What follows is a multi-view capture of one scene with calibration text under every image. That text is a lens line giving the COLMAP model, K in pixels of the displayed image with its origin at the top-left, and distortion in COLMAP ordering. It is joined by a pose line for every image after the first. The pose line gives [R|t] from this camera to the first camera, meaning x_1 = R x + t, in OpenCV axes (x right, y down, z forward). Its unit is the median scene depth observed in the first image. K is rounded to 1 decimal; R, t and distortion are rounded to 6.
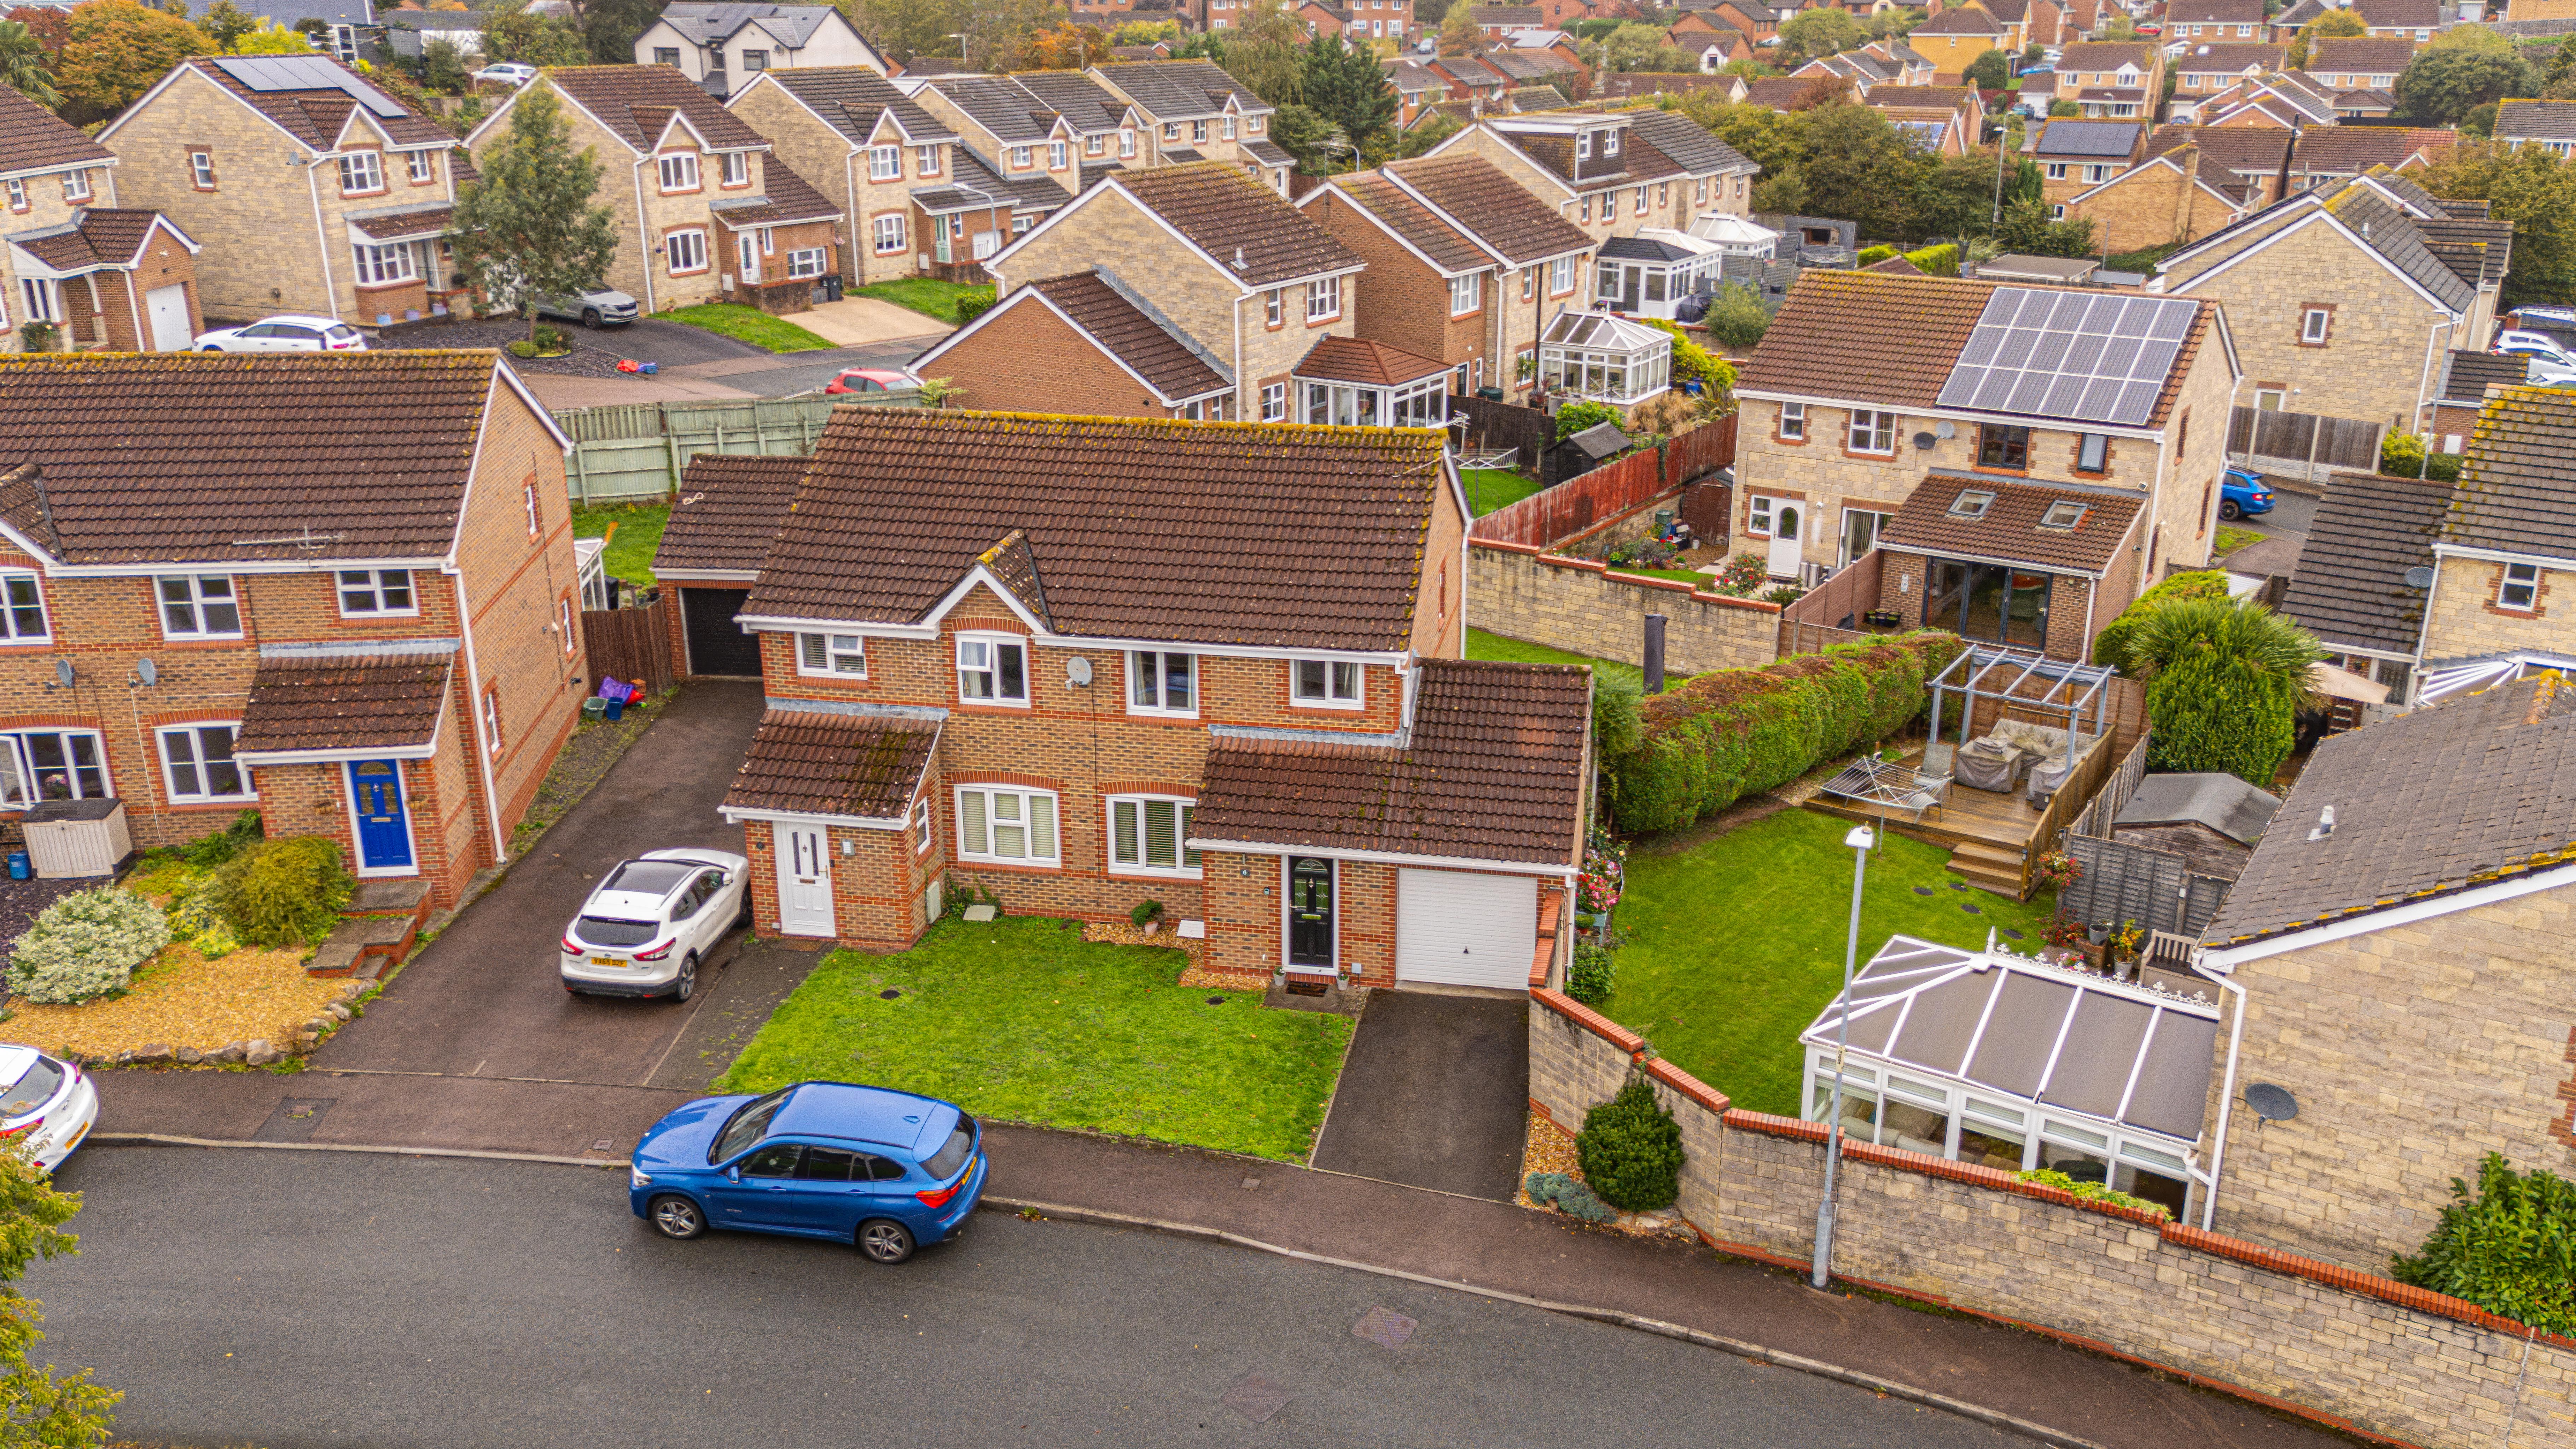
lens RADIAL K [[2368.8, 0, 1288.0], [0, 2368.8, 724.5], [0, 0, 1]] dist [0.104008, -0.184123]
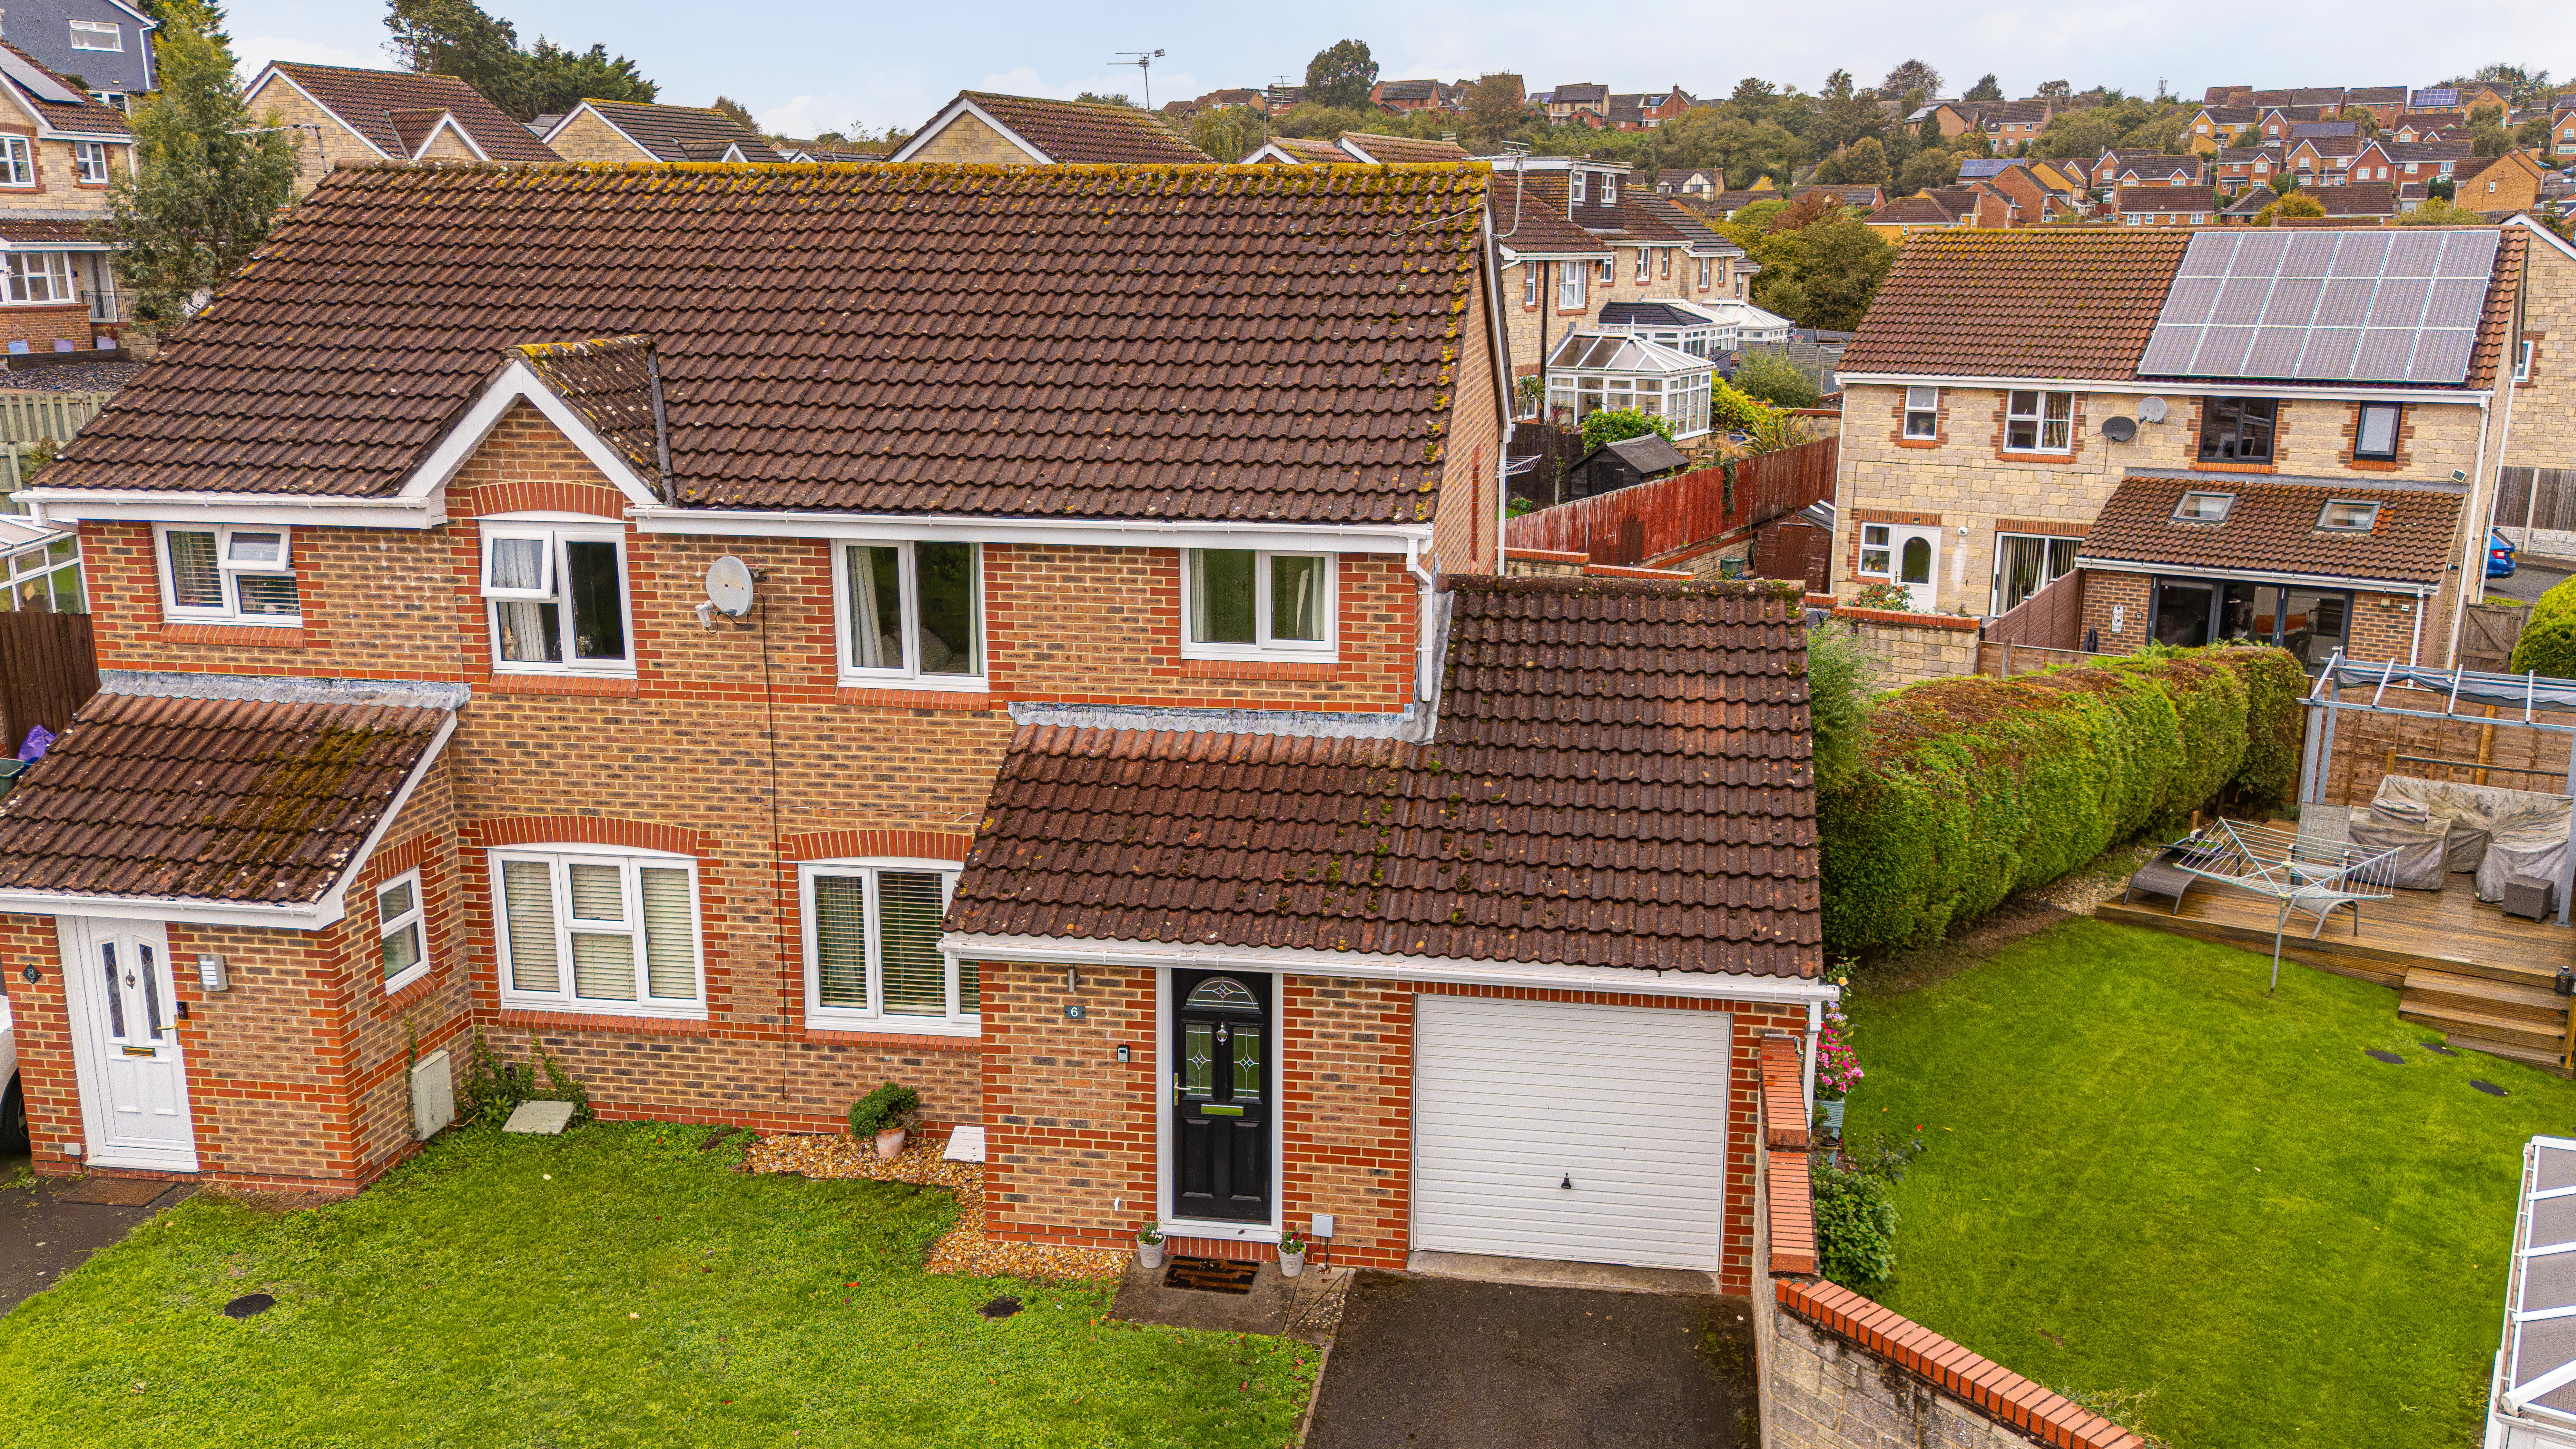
lens RADIAL K [[2052.7, 0, 1384.4], [0, 2052.7, 728.8], [0, 0, 1]] dist [0.067867, -0.075880]
pose [[0.997502, 0.003016, 0.070572, 0.012036], [0.005380, 0.992943, -0.118471, 0.052918], [-0.070431, 0.118555, 0.990446, 0.573127]]
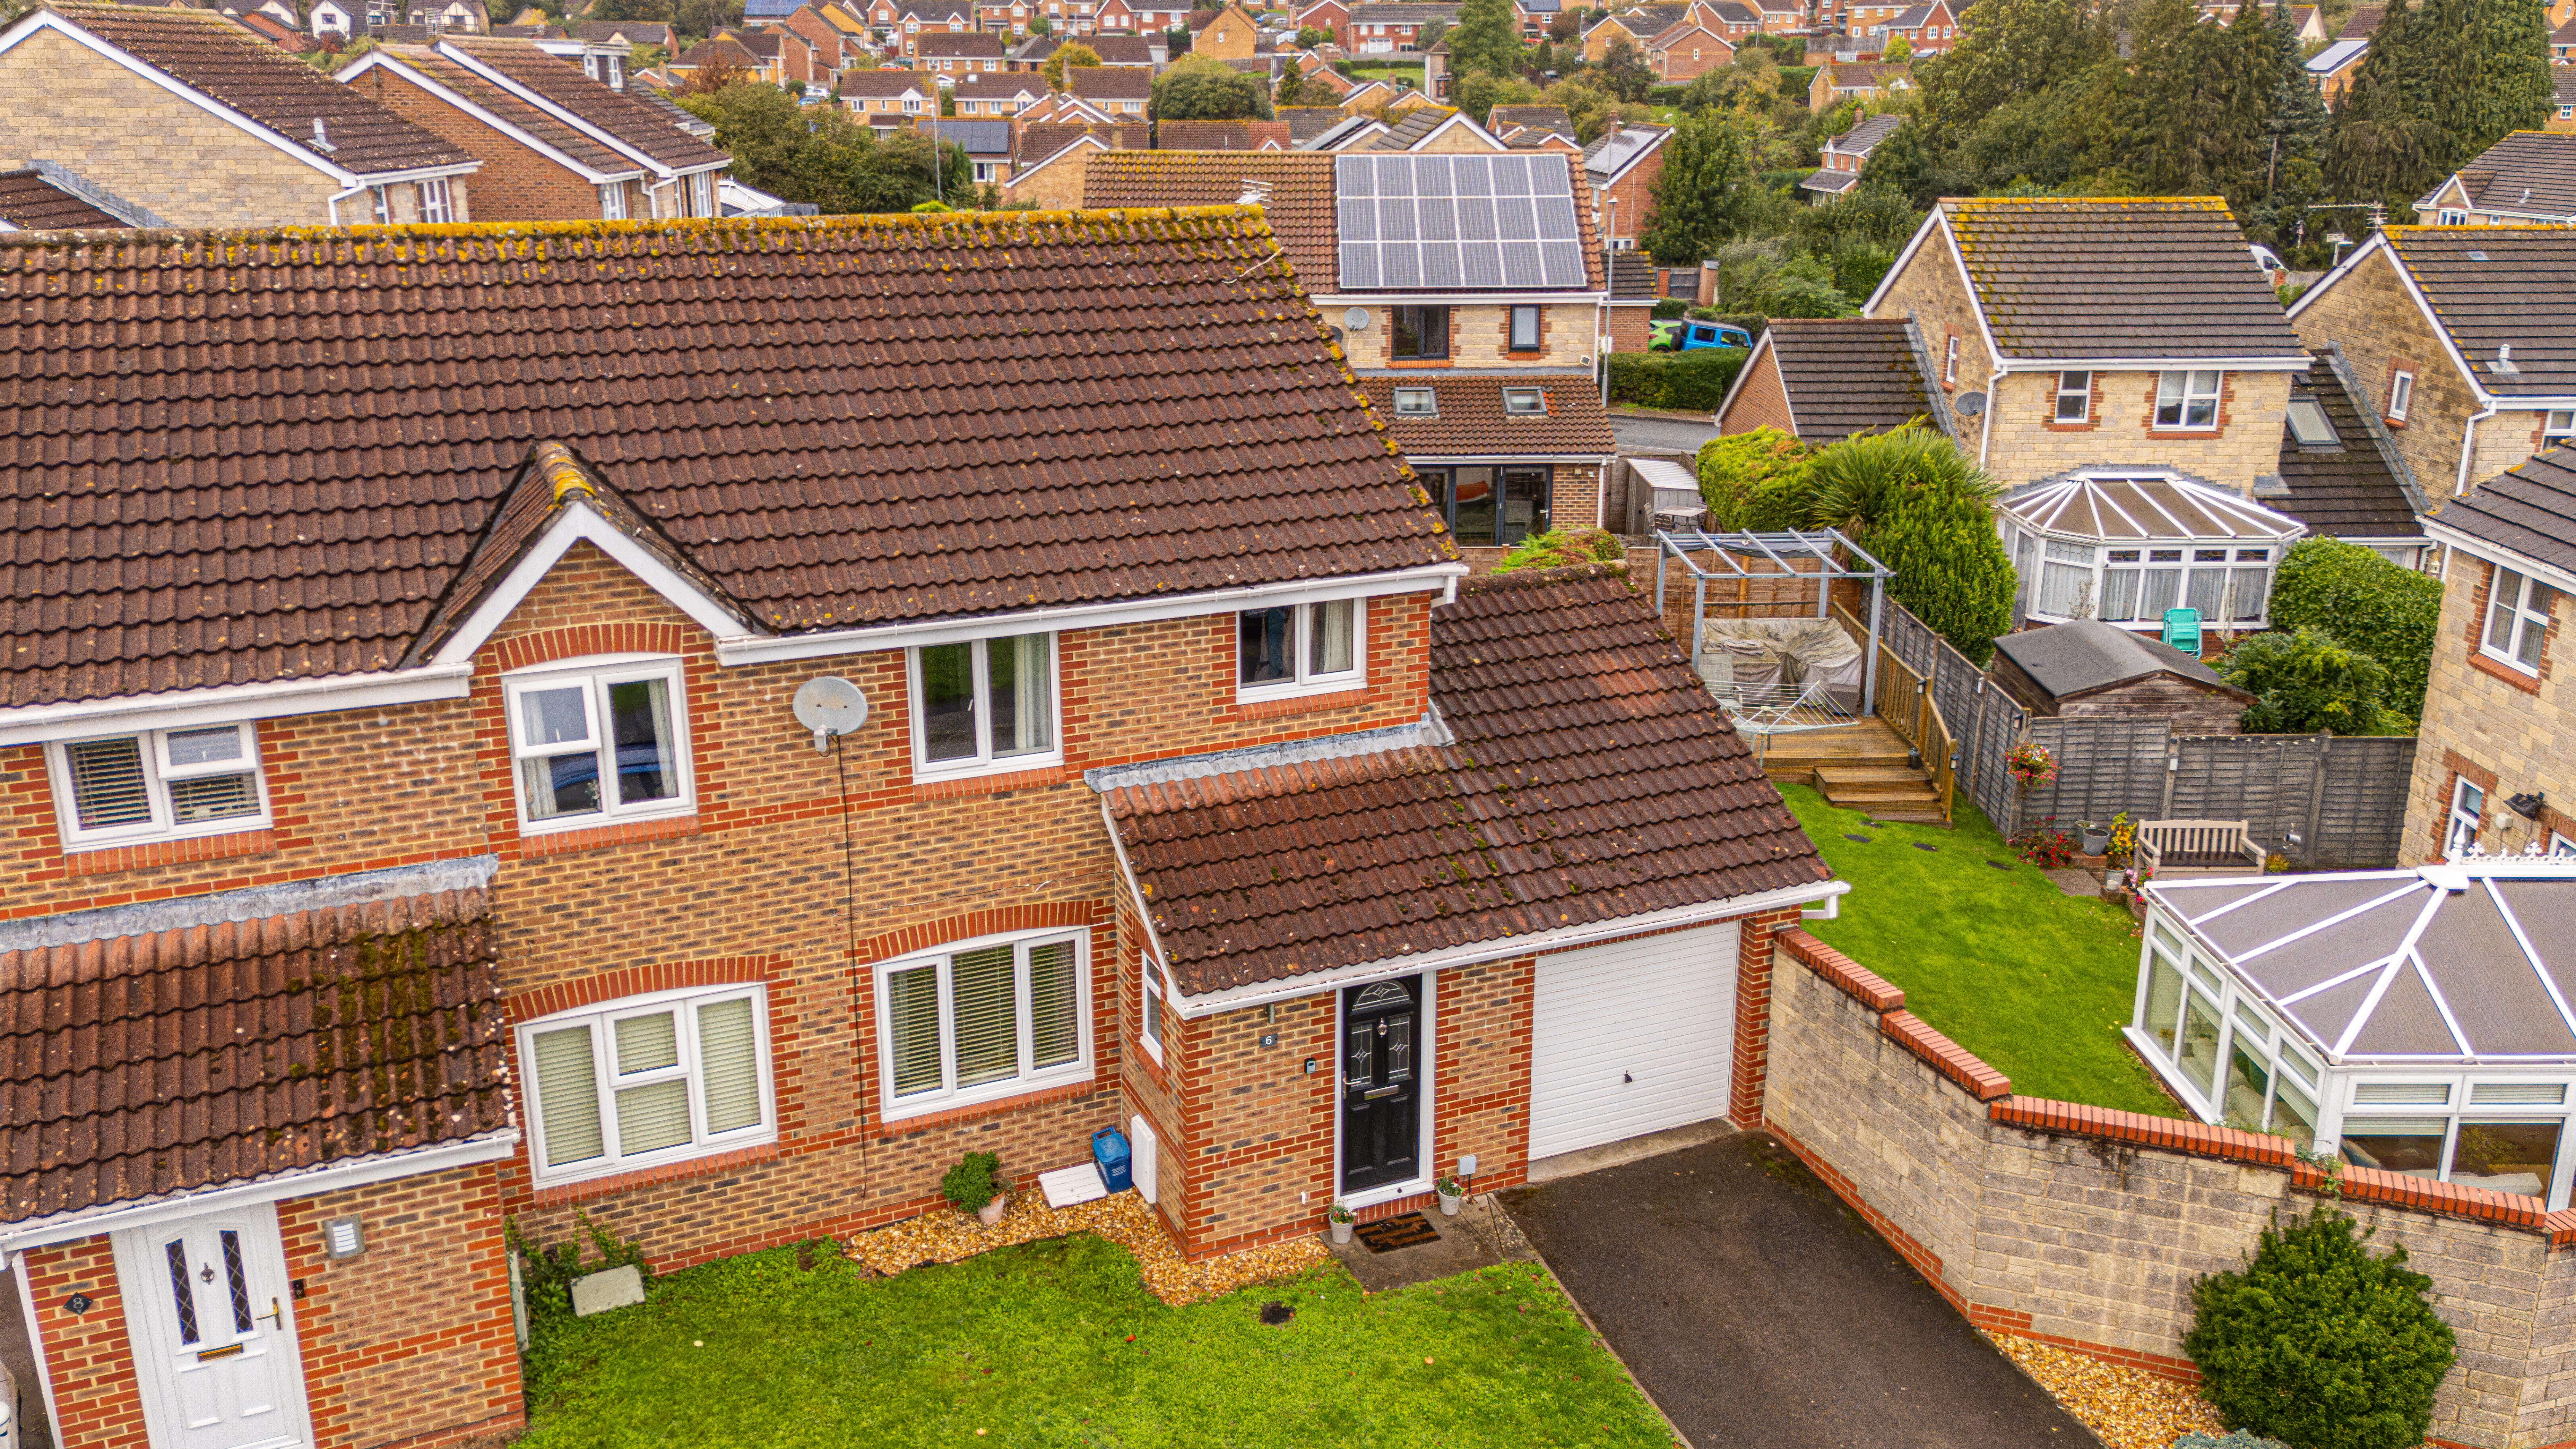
lens RADIAL K [[2085.0, 0, 1232.0], [0, 2085.0, 722.8], [0, 0, 1]] dist [0.109611, -0.172594]
pose [[0.805601, -0.165144, 0.568976, -0.250421], [0.189754, 0.981697, 0.016267, -0.011128], [-0.561248, 0.094860, 0.822193, 0.604950]]
